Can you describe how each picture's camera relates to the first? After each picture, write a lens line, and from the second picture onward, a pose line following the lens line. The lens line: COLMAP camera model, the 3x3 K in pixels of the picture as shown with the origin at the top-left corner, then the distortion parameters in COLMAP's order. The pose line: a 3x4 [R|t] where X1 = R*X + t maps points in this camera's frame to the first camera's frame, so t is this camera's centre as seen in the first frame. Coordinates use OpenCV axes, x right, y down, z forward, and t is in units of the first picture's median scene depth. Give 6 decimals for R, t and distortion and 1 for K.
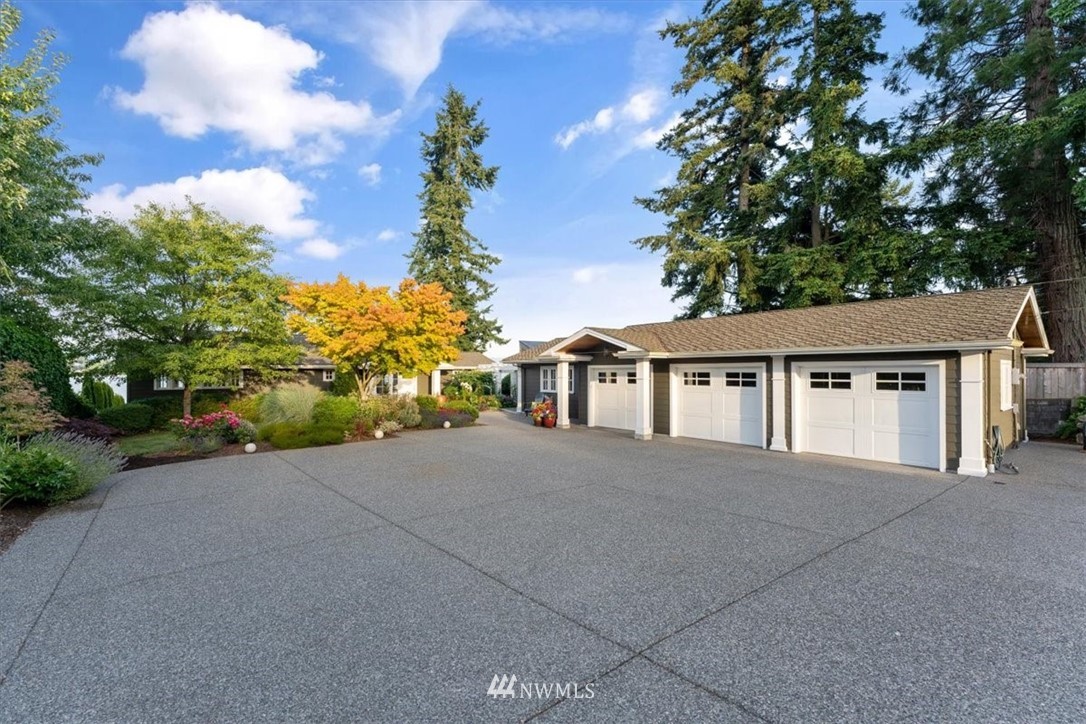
lens RADIAL K [[449.4, 0, 548.2], [0, 449.4, 367.0], [0, 0, 1]] dist [0.000356, 0.000273]
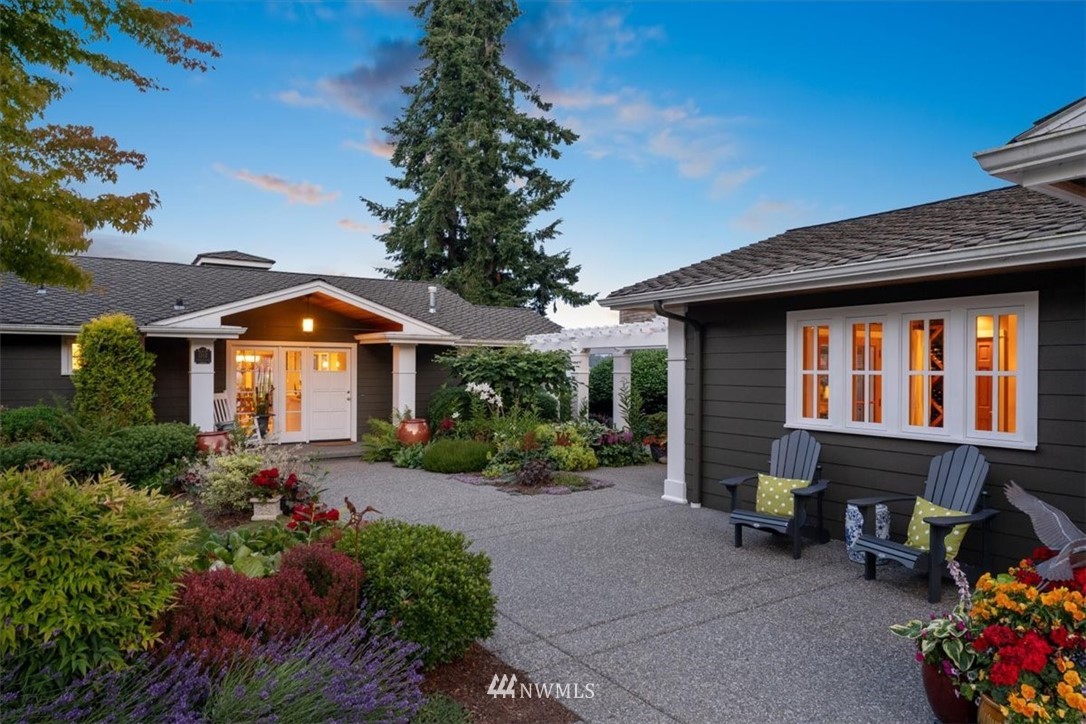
lens RADIAL K [[662.4, 0, 546.3], [0, 662.4, 370.2], [0, 0, 1]] dist [-0.009124, 0.001420]
pose [[0.990661, 0.008429, -0.136085, -0.041605], [-0.006933, 0.999910, 0.011466, 0.011036], [0.136170, -0.010416, 0.990631, 0.301351]]
